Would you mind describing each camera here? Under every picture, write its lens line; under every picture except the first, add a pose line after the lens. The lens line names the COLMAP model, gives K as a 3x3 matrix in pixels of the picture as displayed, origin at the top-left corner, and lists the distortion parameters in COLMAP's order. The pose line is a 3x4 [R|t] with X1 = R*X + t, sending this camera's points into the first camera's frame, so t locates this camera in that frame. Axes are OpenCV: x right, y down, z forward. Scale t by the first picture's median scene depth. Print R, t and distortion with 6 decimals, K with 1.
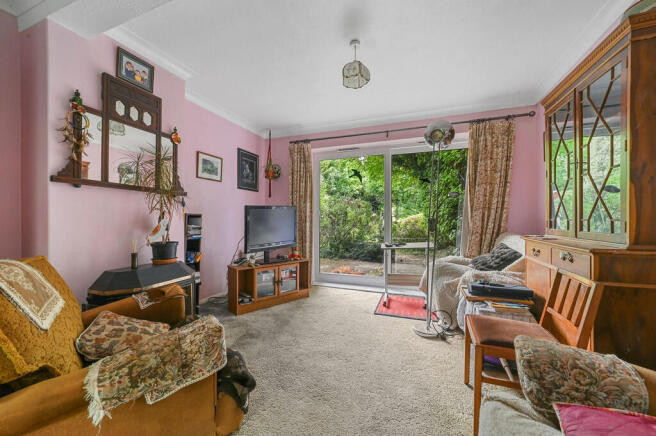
lens RADIAL K [[258.0, 0, 327.2], [0, 258.0, 218.6], [0, 0, 1]] dist [-0.001240, -0.000026]
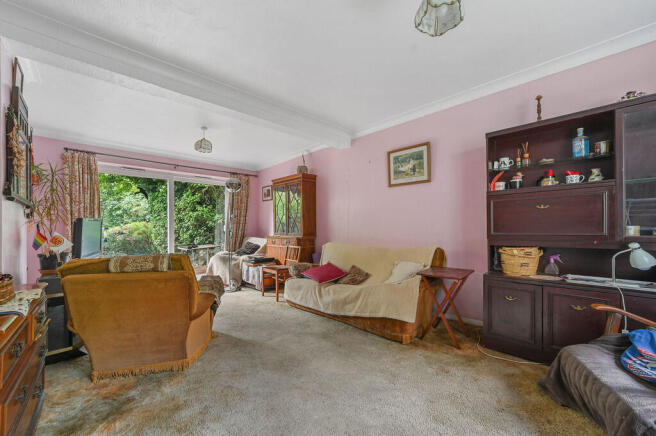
lens RADIAL K [[258.0, 0, 326.4], [0, 258.0, 224.4], [0, 0, 1]] dist [-0.001240, -0.000026]
pose [[0.415736, 0.012654, 0.909397, -0.770266], [0.004869, 0.999858, -0.016139, 0.000434], [-0.909472, 0.011137, 0.415616, -0.306847]]
